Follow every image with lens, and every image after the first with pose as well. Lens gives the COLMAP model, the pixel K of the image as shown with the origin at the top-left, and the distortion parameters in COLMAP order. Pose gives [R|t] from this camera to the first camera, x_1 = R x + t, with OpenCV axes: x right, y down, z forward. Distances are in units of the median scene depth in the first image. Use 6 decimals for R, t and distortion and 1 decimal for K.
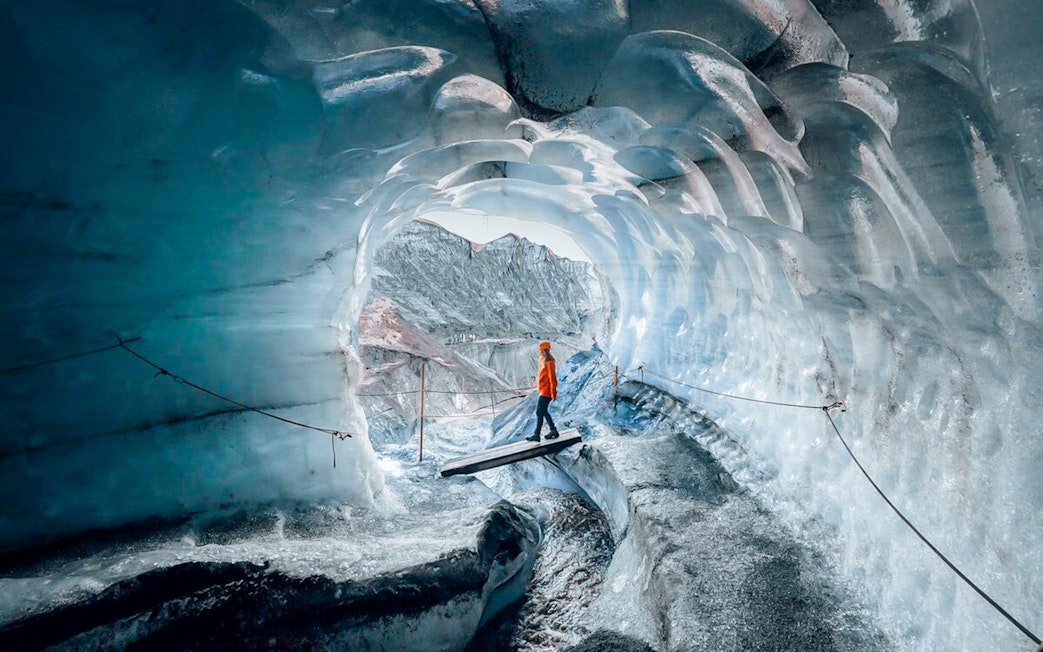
lens RADIAL K [[415.2, 0, 521.3], [0, 415.2, 311.7], [0, 0, 1]] dist [-0.009873, -0.000125]
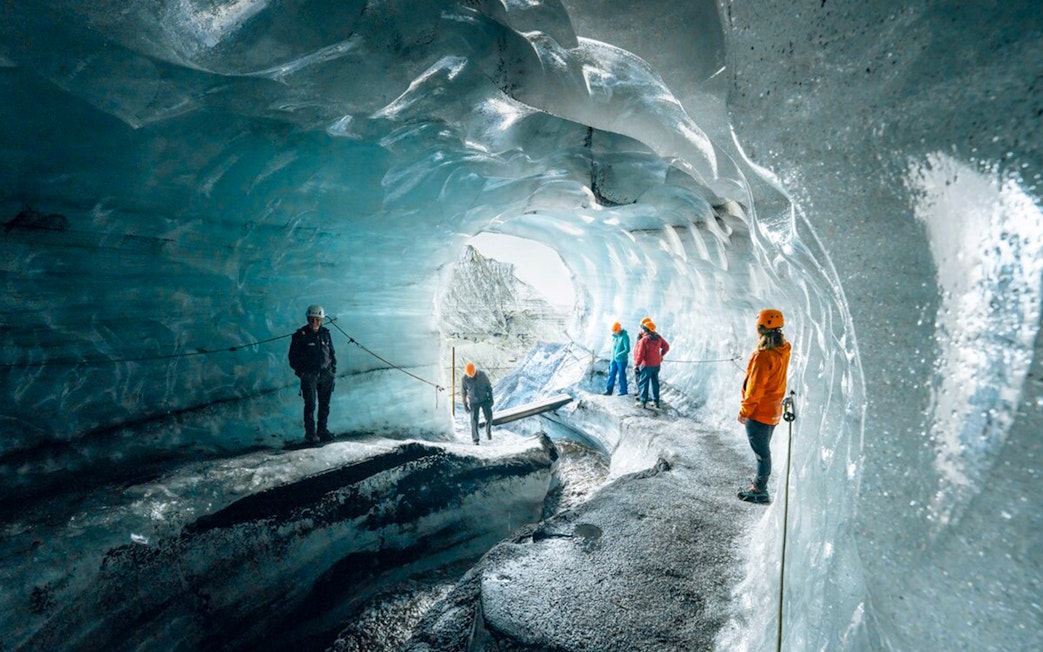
lens RADIAL K [[425.9, 0, 521.5], [0, 425.9, 326.0], [0, 0, 1]] dist [0.000075, 0.000029]
pose [[0.981195, 0.014300, 0.192487, -0.404033], [-0.020156, 0.999390, 0.028503, 0.024299], [-0.191962, -0.031847, 0.980885, -0.498353]]
